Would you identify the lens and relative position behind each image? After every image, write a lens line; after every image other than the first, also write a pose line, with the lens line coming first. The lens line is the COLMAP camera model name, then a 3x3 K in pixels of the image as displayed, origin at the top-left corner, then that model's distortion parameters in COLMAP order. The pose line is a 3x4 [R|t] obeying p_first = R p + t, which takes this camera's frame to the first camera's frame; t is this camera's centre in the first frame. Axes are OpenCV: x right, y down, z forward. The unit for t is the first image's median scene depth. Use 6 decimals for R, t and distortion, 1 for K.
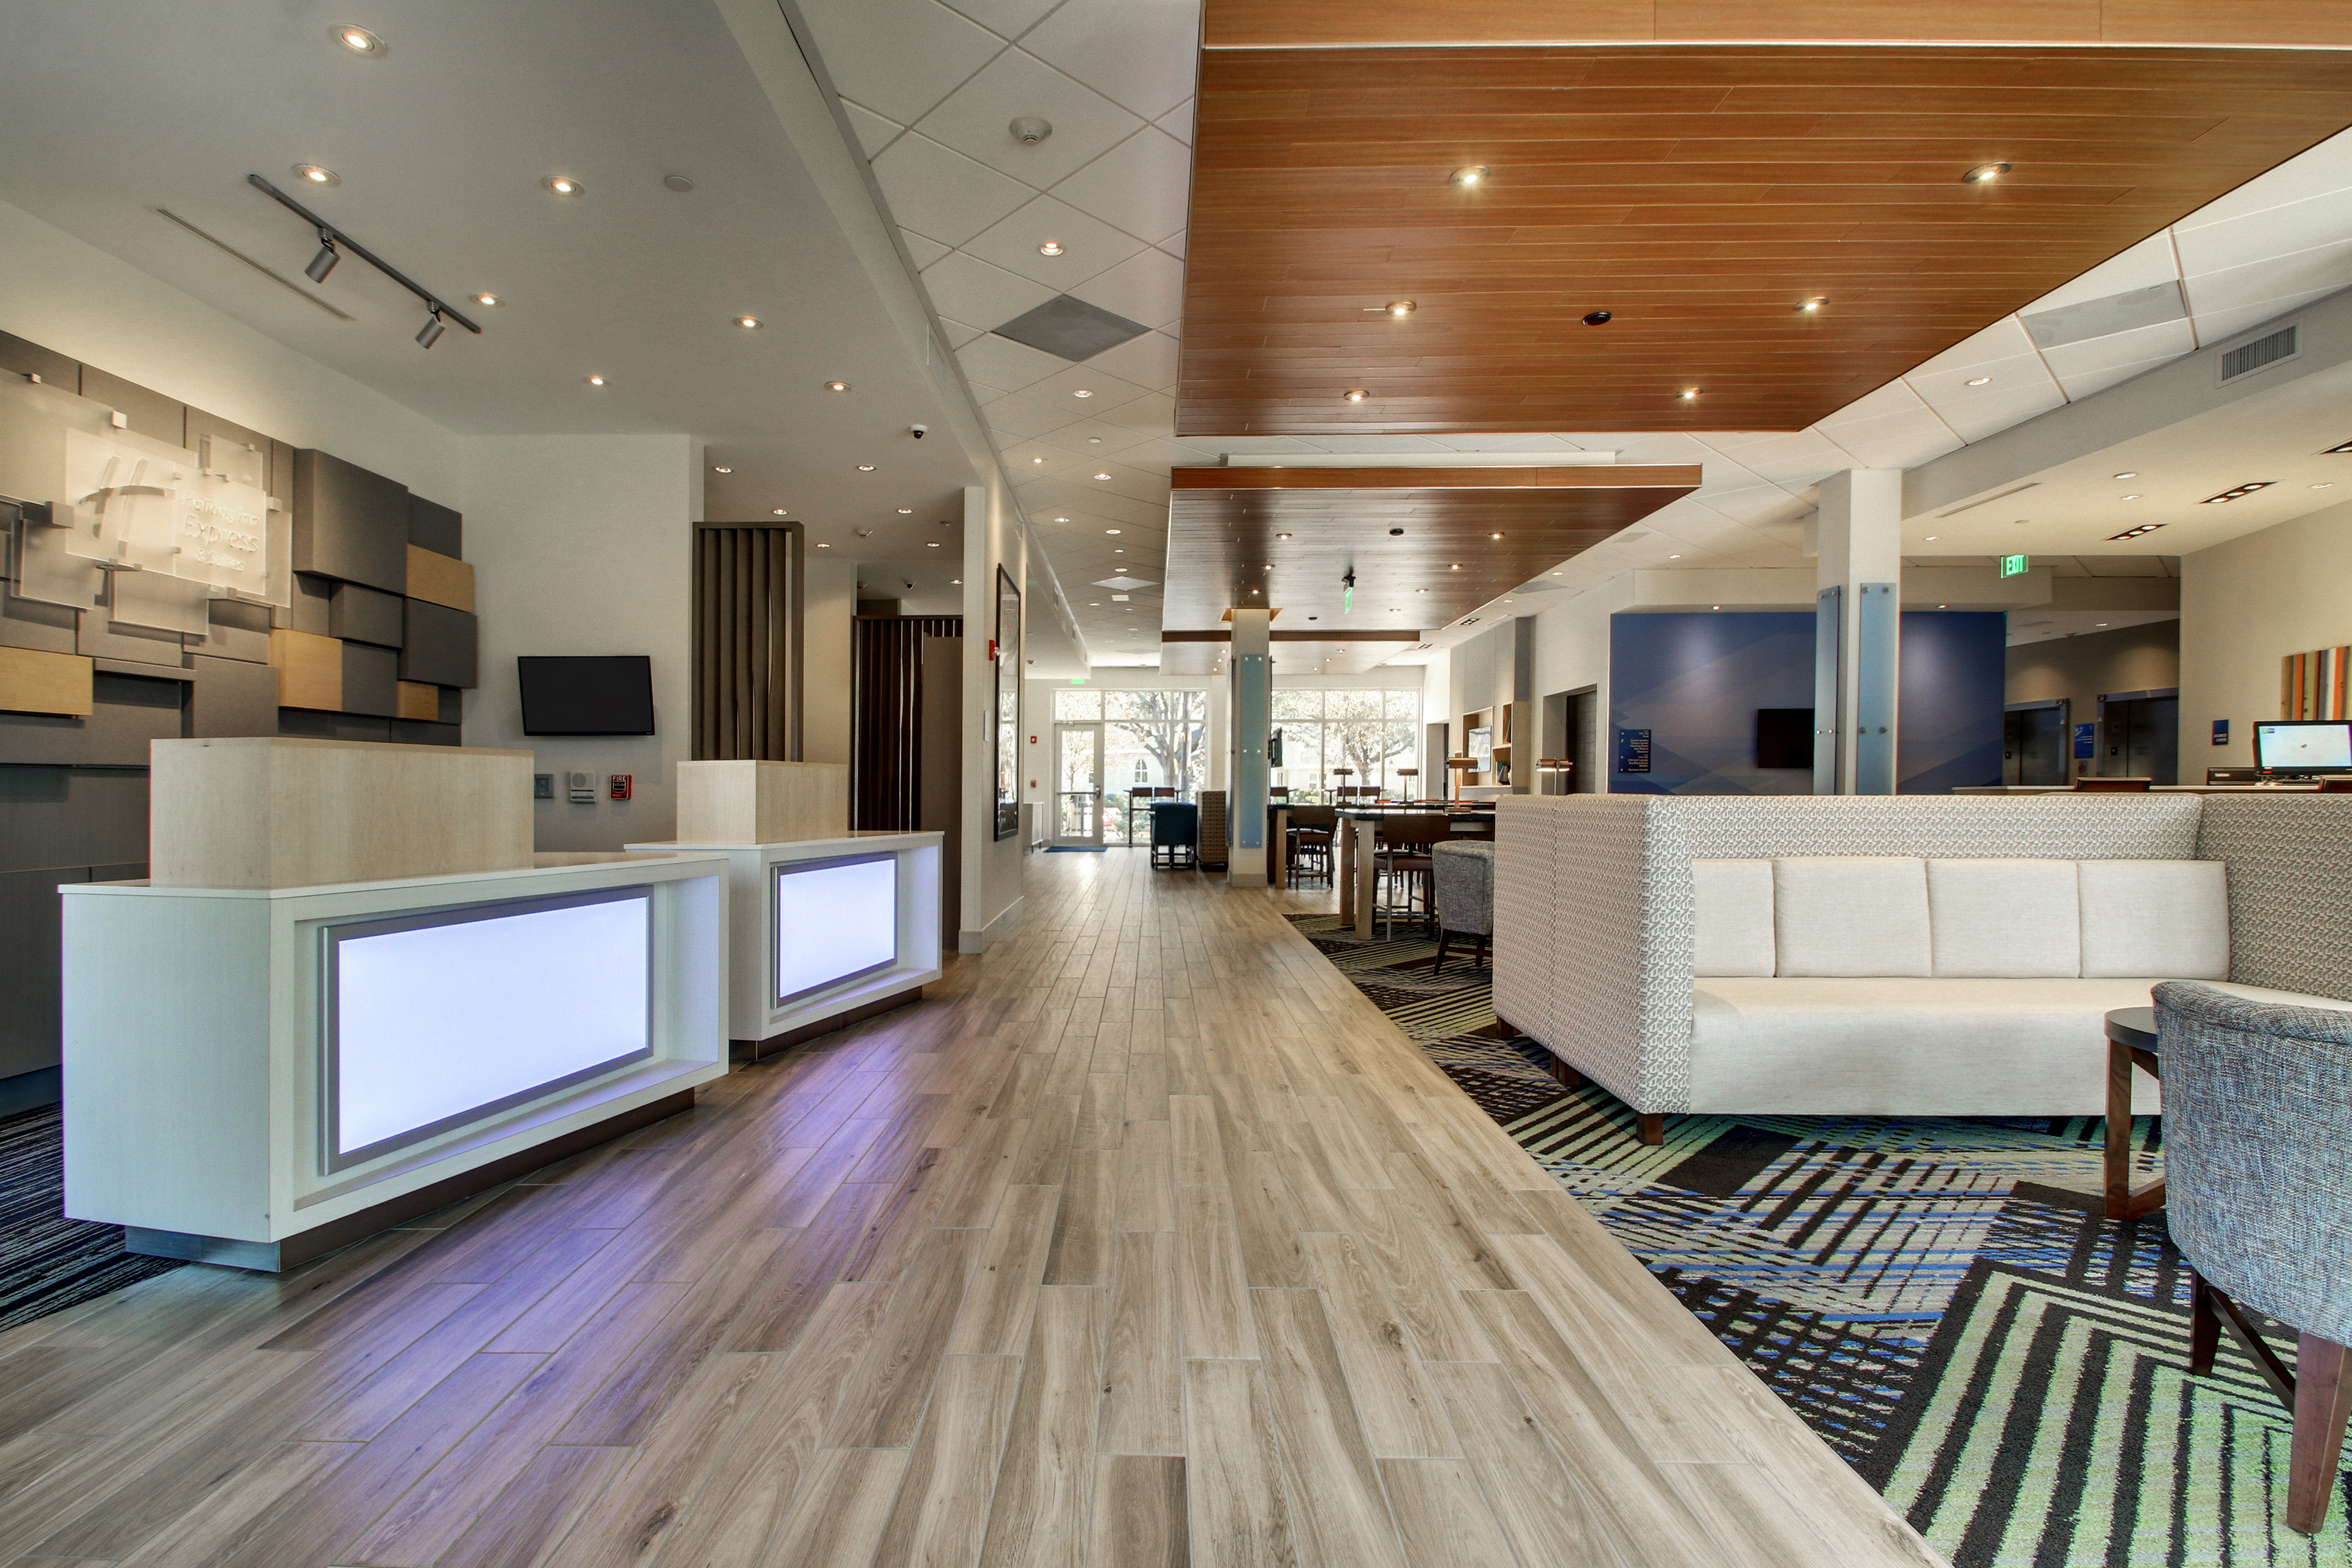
lens RADIAL K [[1083.6, 0, 1177.8], [0, 1083.6, 792.7], [0, 0, 1]] dist [-0.001592, -0.000903]
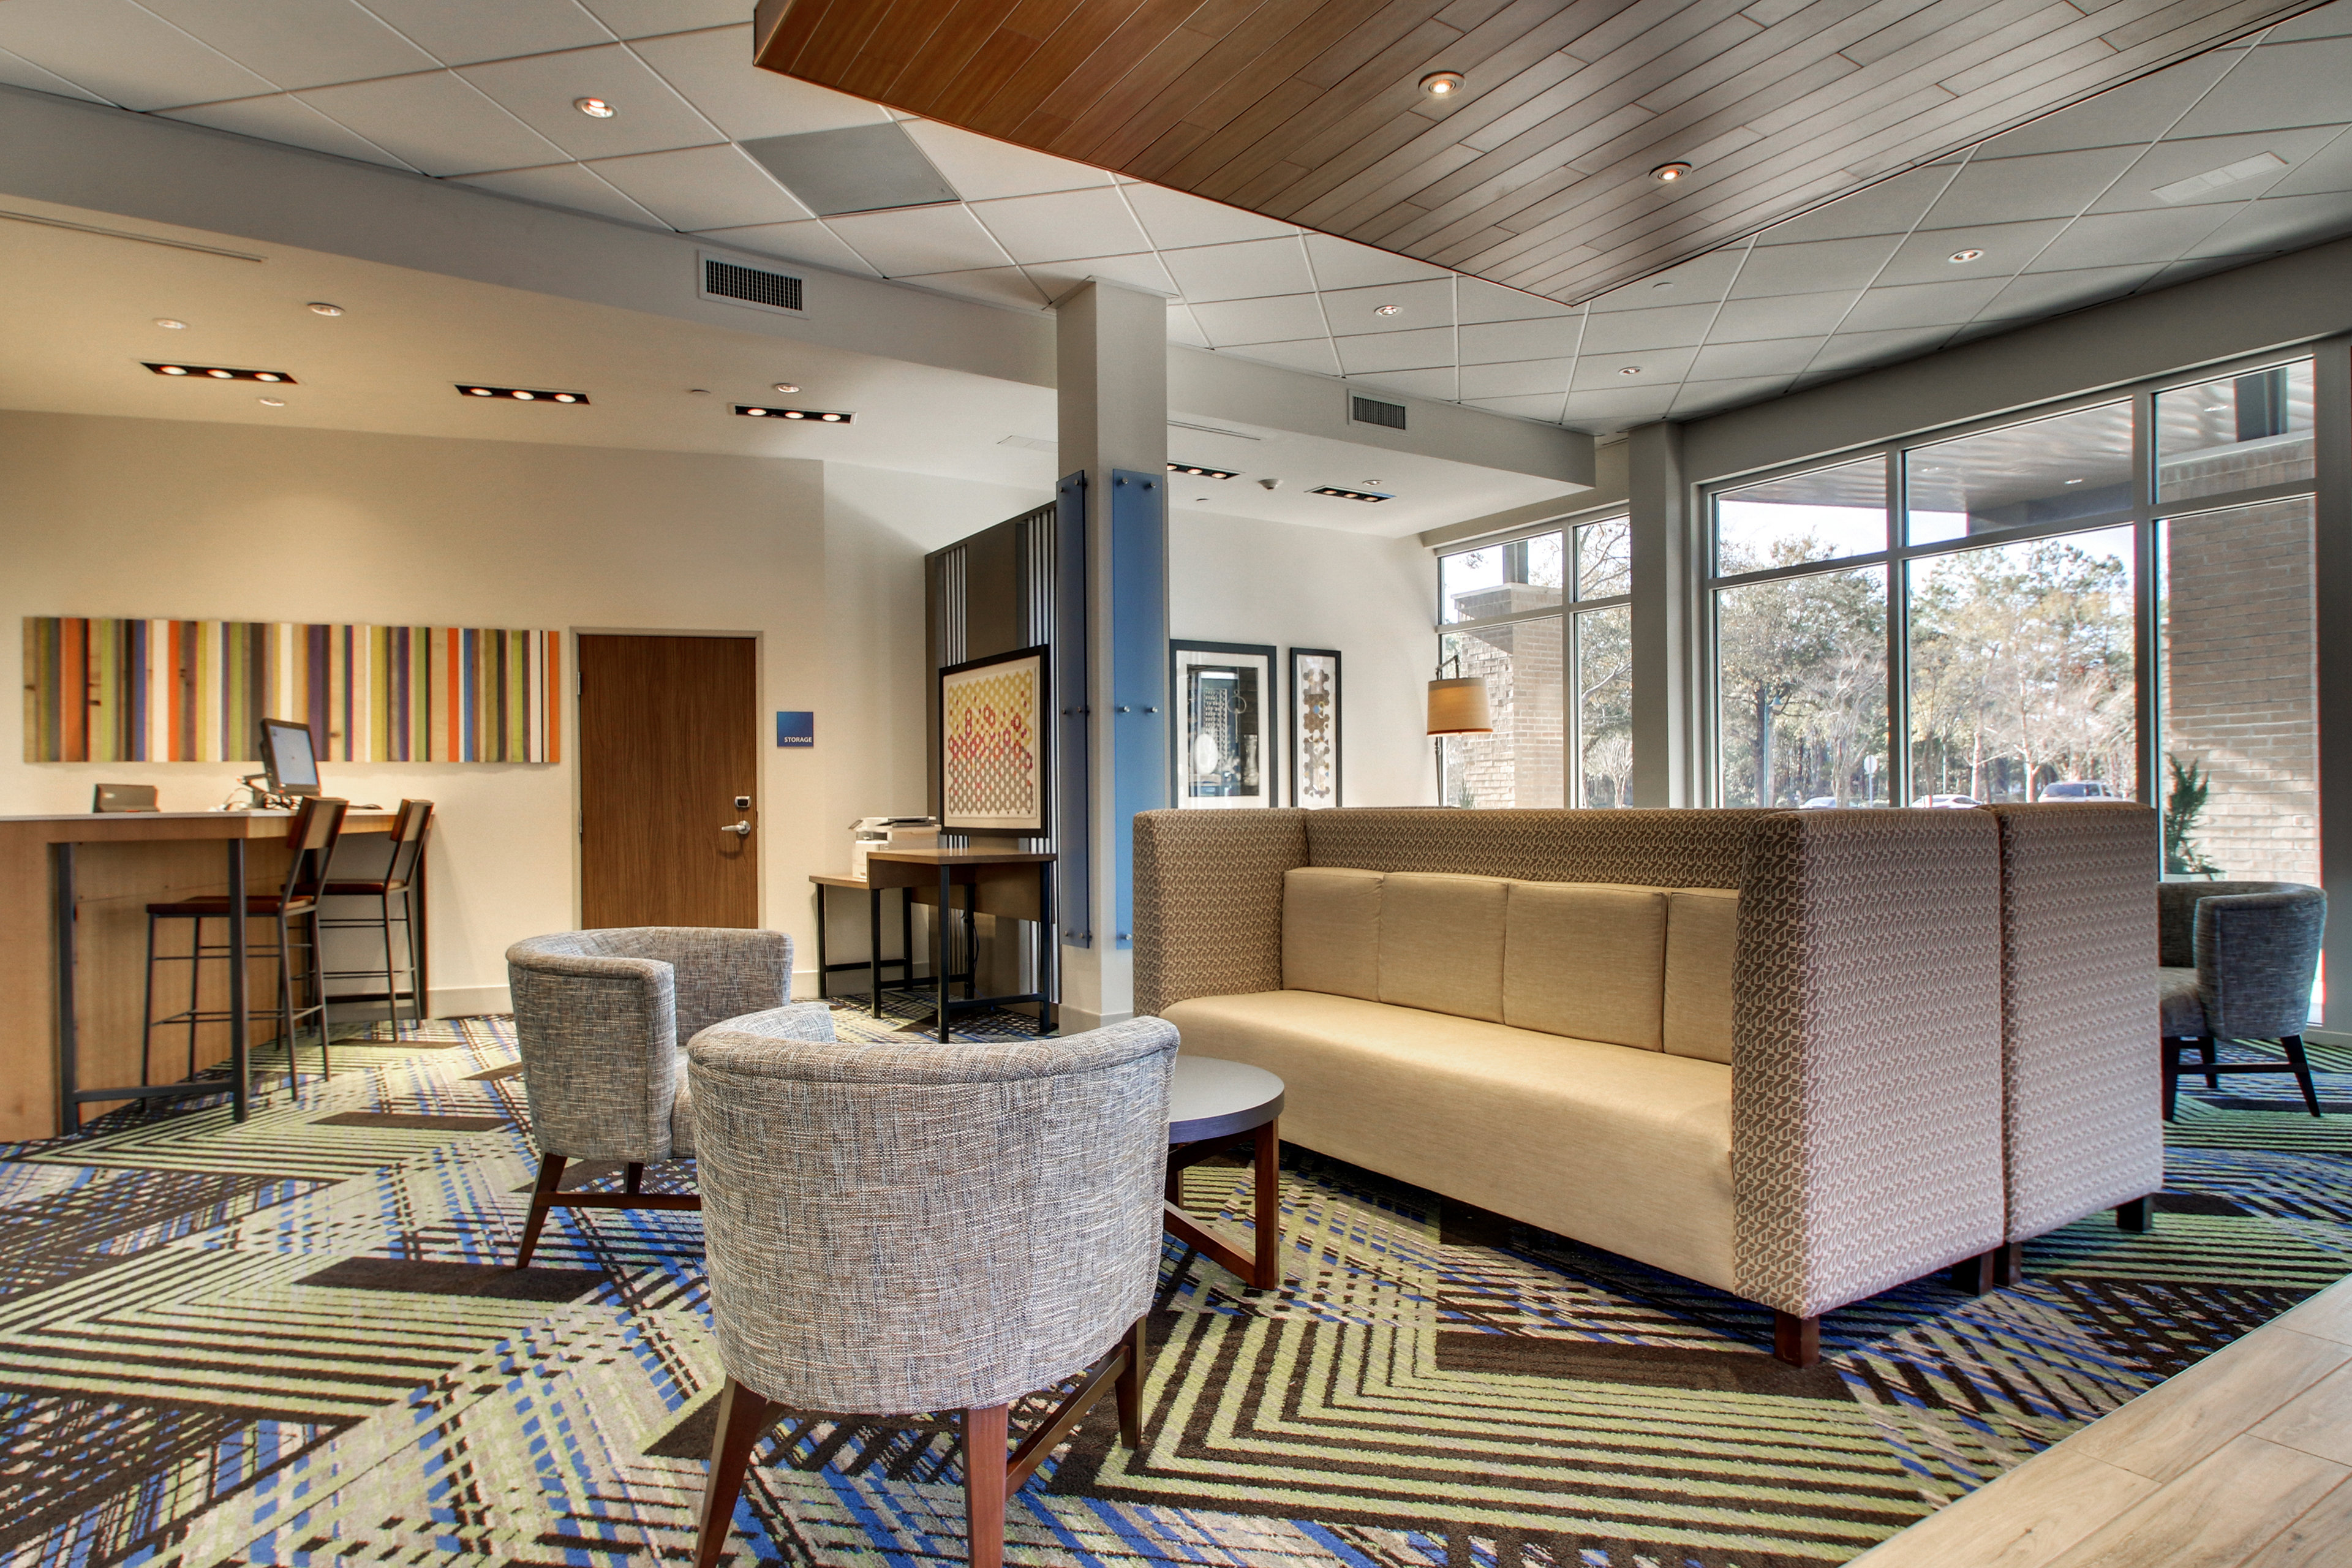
lens RADIAL K [[1269.8, 0, 1211.7], [0, 1269.8, 788.4], [0, 0, 1]] dist [-0.006470, -0.001854]
pose [[-0.532034, 0.019100, 0.846507, -0.003058], [0.015351, 0.999799, -0.012911, -0.001215], [-0.846584, 0.006126, -0.532220, 0.971195]]
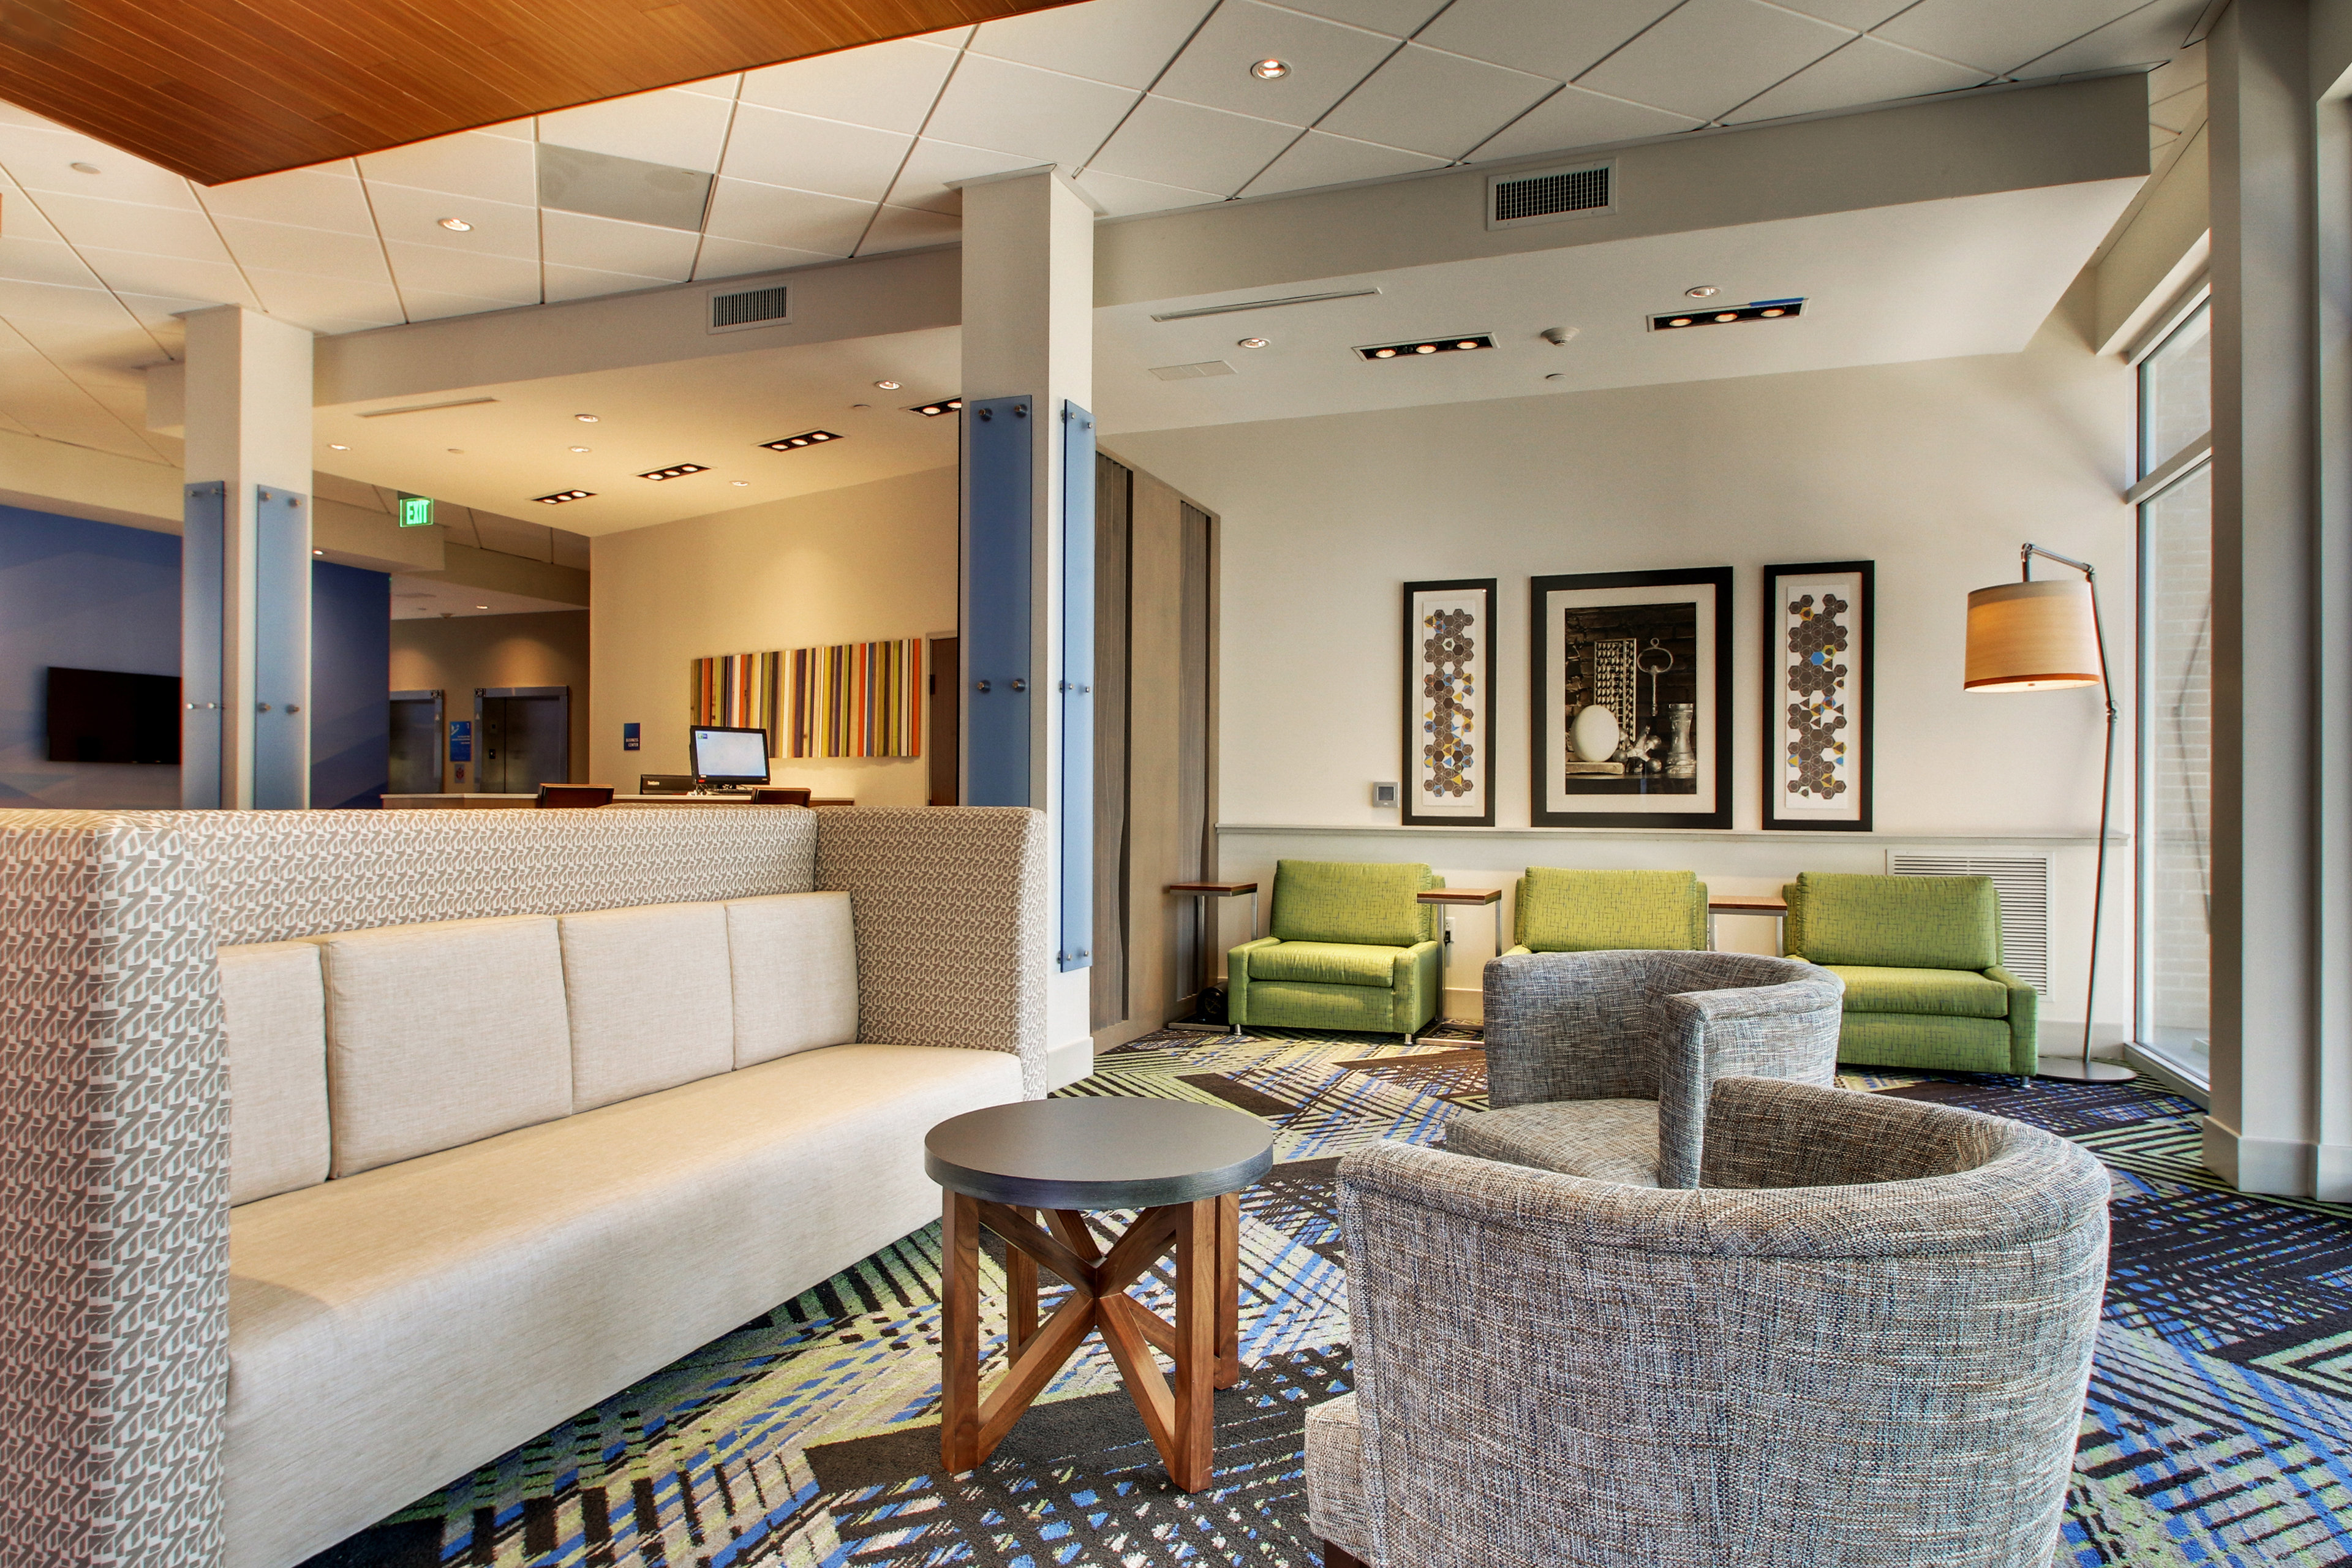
lens RADIAL K [[1384.1, 0, 1174.2], [0, 1384.1, 819.6], [0, 0, 1]] dist [-0.015877, 0.001920]
pose [[0.356576, -0.008982, 0.934223, 0.053861], [-0.003800, 0.999932, 0.011064, -0.000597], [-0.934259, -0.007495, 0.356517, 0.210100]]
